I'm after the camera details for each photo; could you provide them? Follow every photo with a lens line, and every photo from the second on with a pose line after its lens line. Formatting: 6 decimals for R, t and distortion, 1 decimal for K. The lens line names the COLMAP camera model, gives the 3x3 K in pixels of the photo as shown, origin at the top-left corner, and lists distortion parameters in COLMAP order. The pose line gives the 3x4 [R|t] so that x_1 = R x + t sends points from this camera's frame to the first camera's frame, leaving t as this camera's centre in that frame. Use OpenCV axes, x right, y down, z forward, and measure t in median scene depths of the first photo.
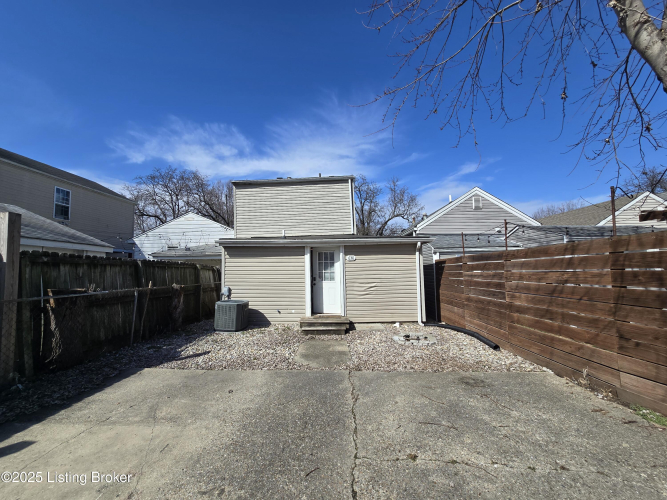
lens RADIAL K [[272.9, 0, 330.2], [0, 272.9, 247.3], [0, 0, 1]] dist [-0.004199, 0.001224]
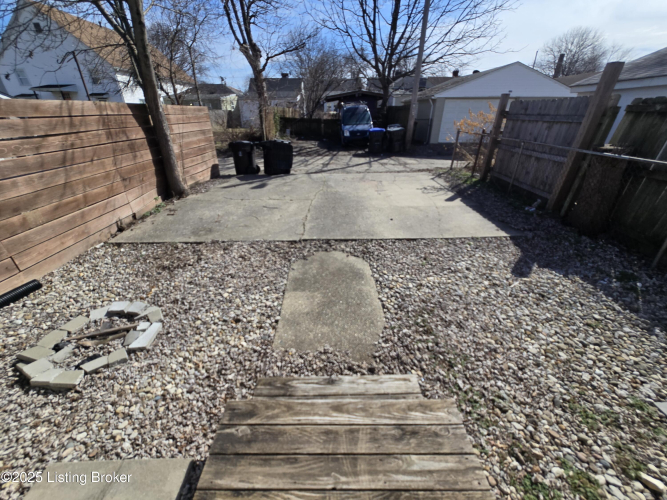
lens RADIAL K [[272.9, 0, 329.7], [0, 272.9, 253.6], [0, 0, 1]] dist [-0.004199, 0.001224]
pose [[-0.999617, 0.024913, -0.012076, -0.010131], [0.018412, 0.923960, 0.382044, 0.065216], [0.020675, 0.381676, -0.924065, 1.053064]]
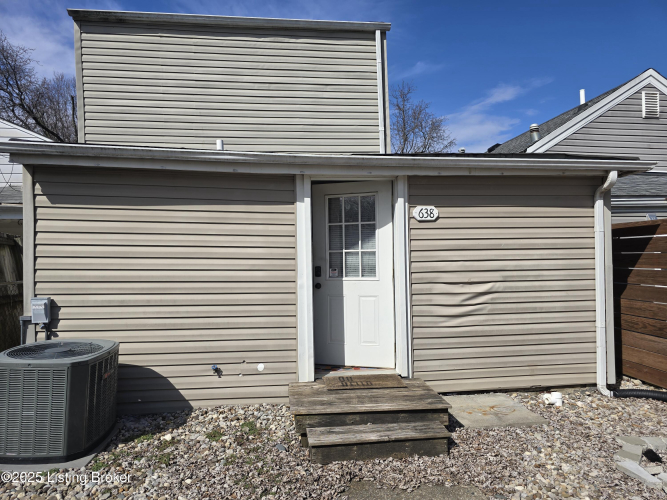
lens RADIAL K [[436.2, 0, 336.8], [0, 436.2, 253.7], [0, 0, 1]] dist [0.042993, -0.012443]
pose [[0.990349, 0.006150, 0.138460, -0.117497], [-0.017269, 0.996705, 0.079251, 0.049458], [-0.137516, -0.080877, 0.987192, 0.458299]]
